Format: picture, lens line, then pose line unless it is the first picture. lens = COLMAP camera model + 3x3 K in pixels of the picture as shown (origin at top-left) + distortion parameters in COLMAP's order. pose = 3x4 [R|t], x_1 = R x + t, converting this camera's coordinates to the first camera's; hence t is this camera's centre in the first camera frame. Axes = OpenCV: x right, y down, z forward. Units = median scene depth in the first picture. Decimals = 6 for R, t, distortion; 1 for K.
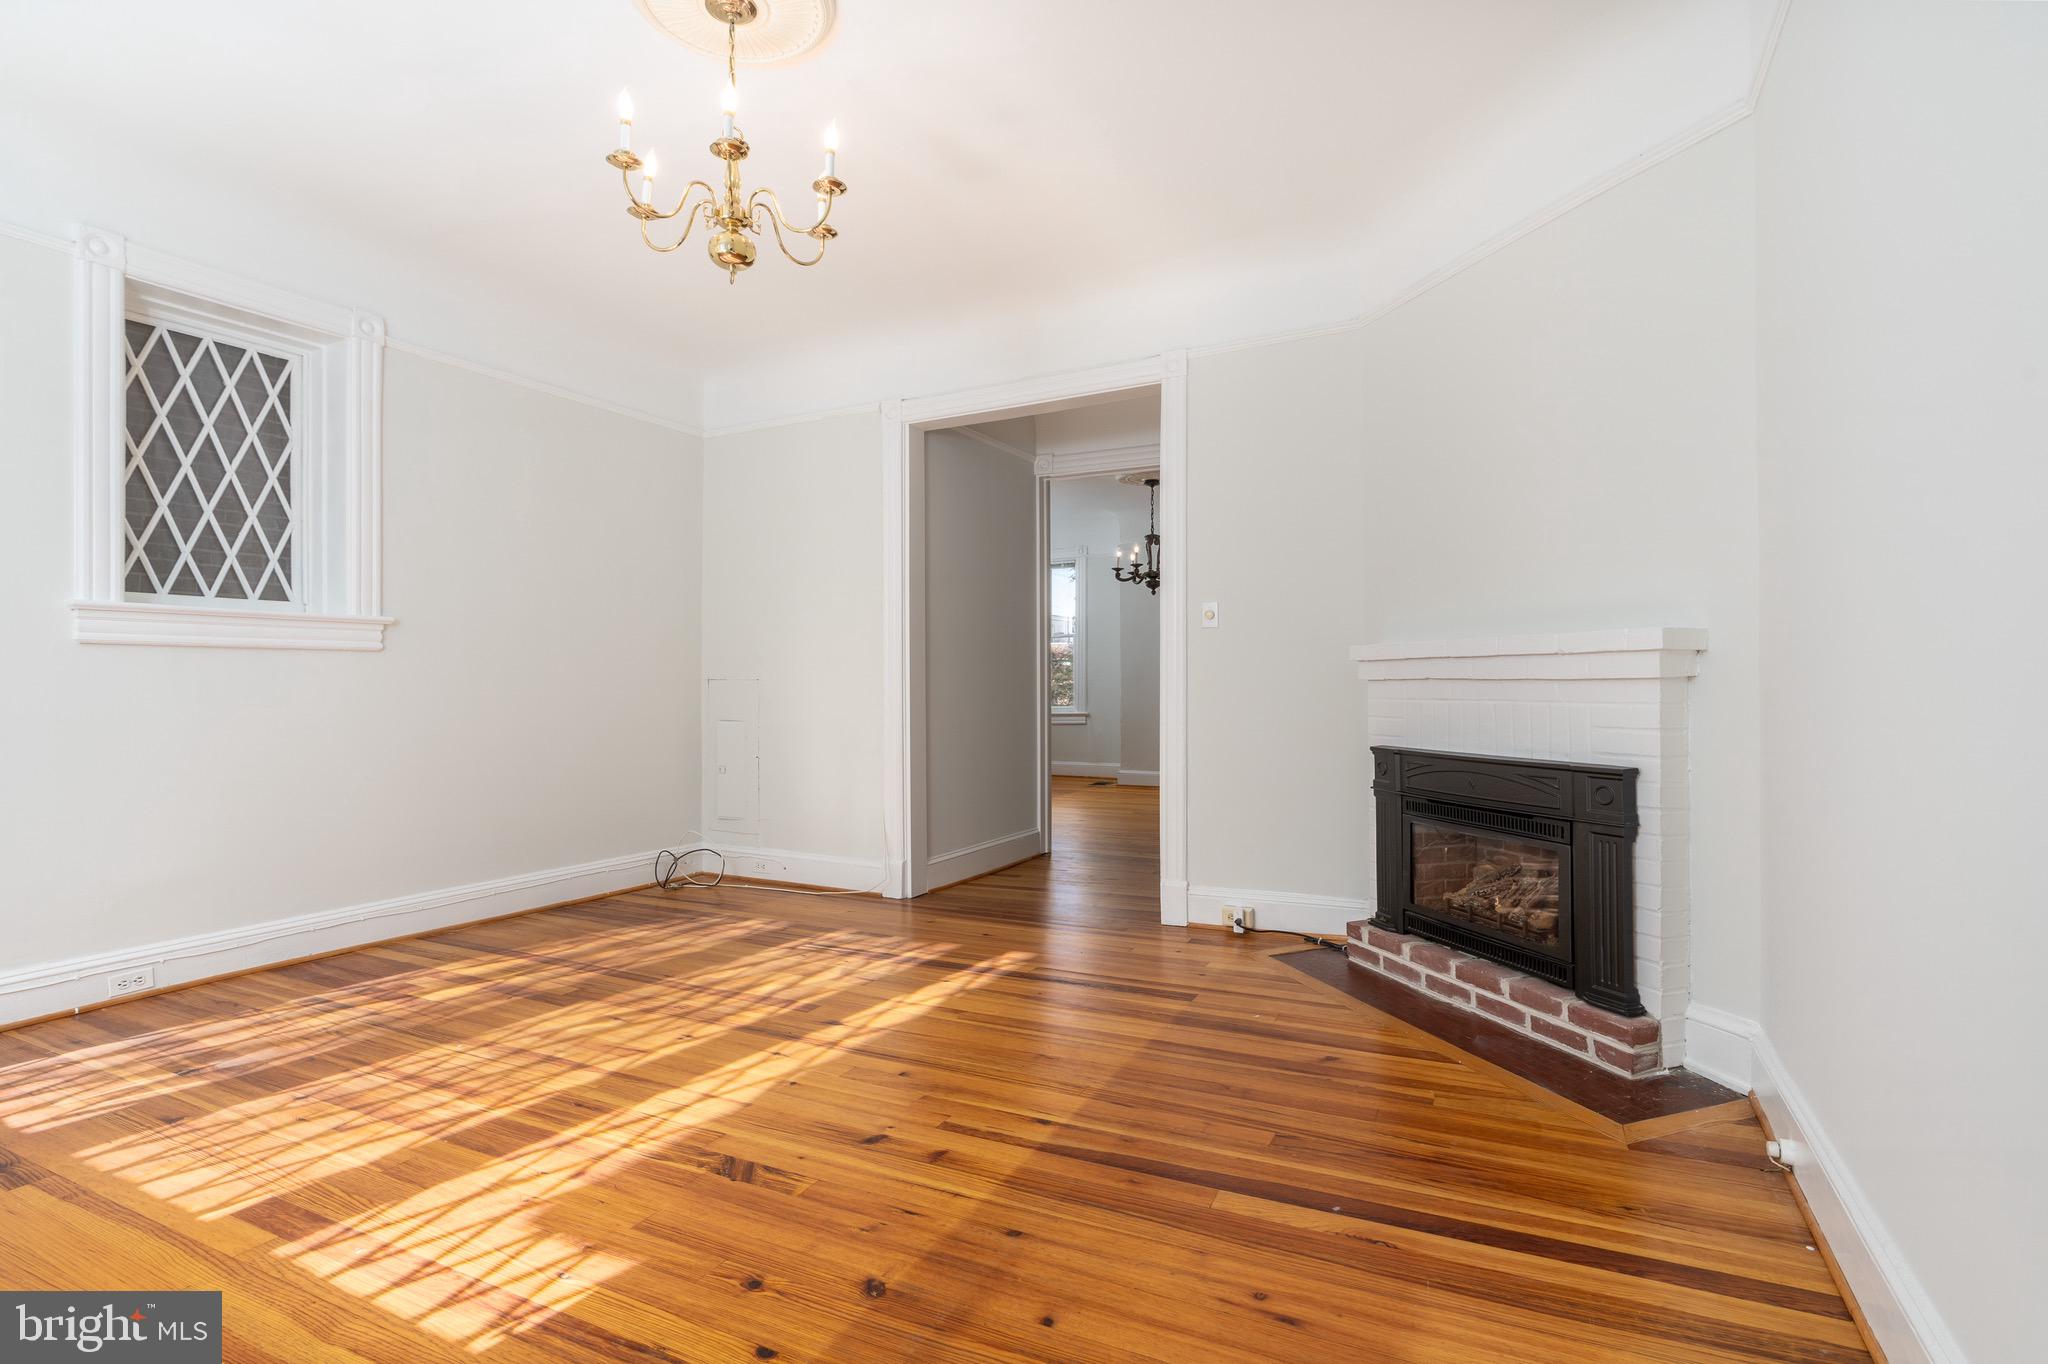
lens RADIAL K [[898.0, 0, 1040.0], [0, 898.0, 680.3], [0, 0, 1]] dist [-0.003255, 0.000829]
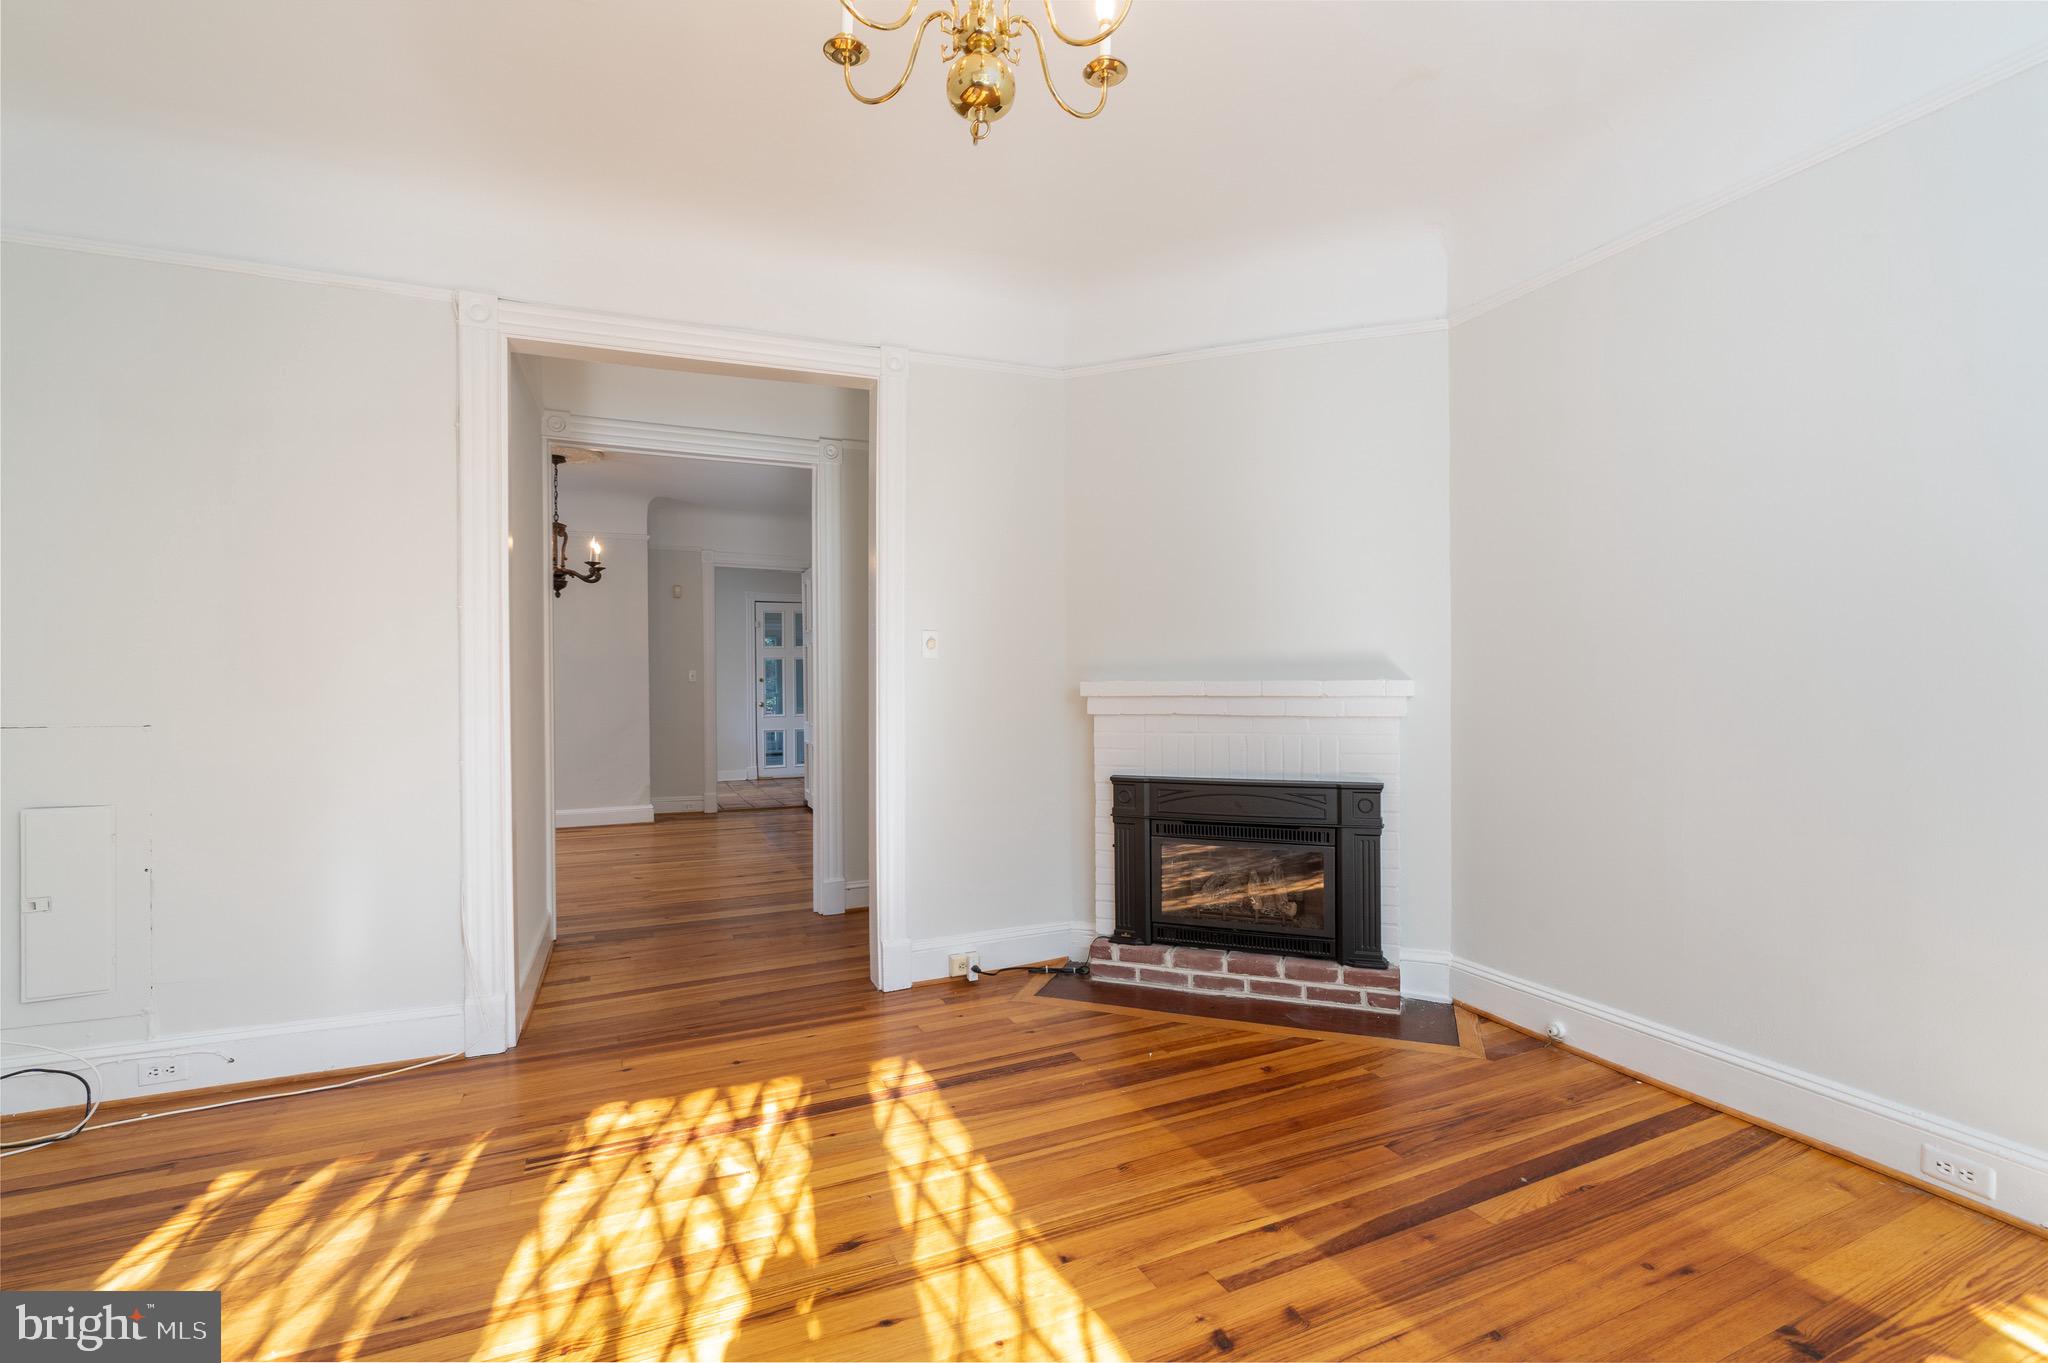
lens RADIAL K [[913.2, 0, 1012.9], [0, 913.2, 681.7], [0, 0, 1]] dist [-0.000727, -0.000264]
pose [[0.669232, 0.007866, 0.743012, -0.691092], [-0.001614, 0.999957, -0.009132, -0.039971], [-0.743052, 0.004912, 0.669216, 0.463465]]
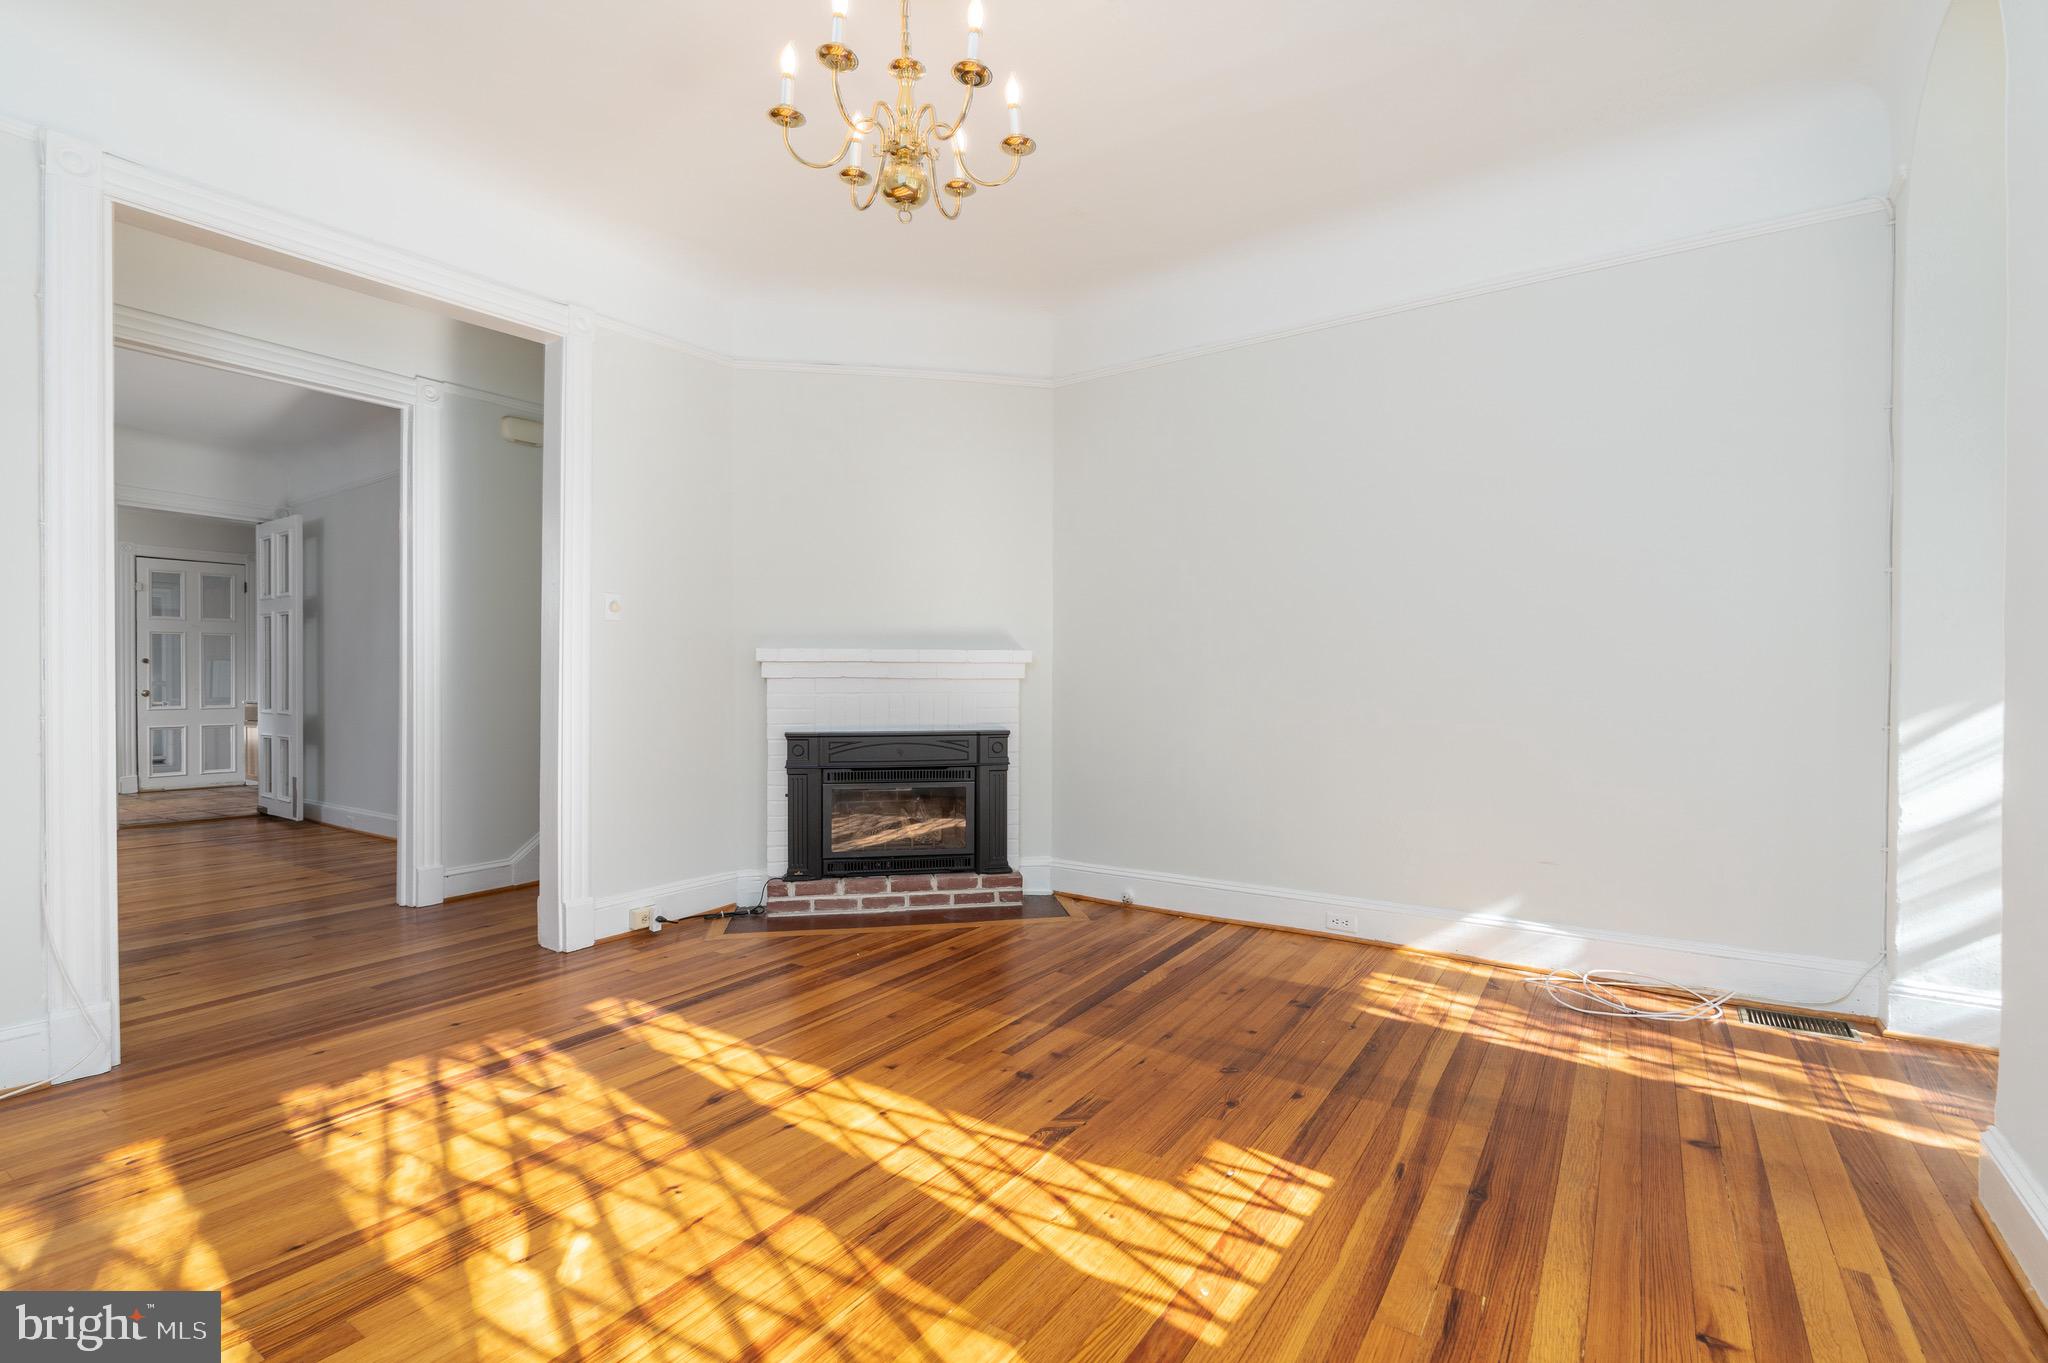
lens RADIAL K [[919.7, 0, 1024.0], [0, 919.7, 681.5], [0, 0, 1]] dist [-0.029711, 0.018864]
pose [[0.183169, 0.007556, 0.983052, -1.024275], [-0.005160, 0.999964, -0.006725, 0.014277], [-0.983068, -0.003840, 0.183201, 0.606553]]
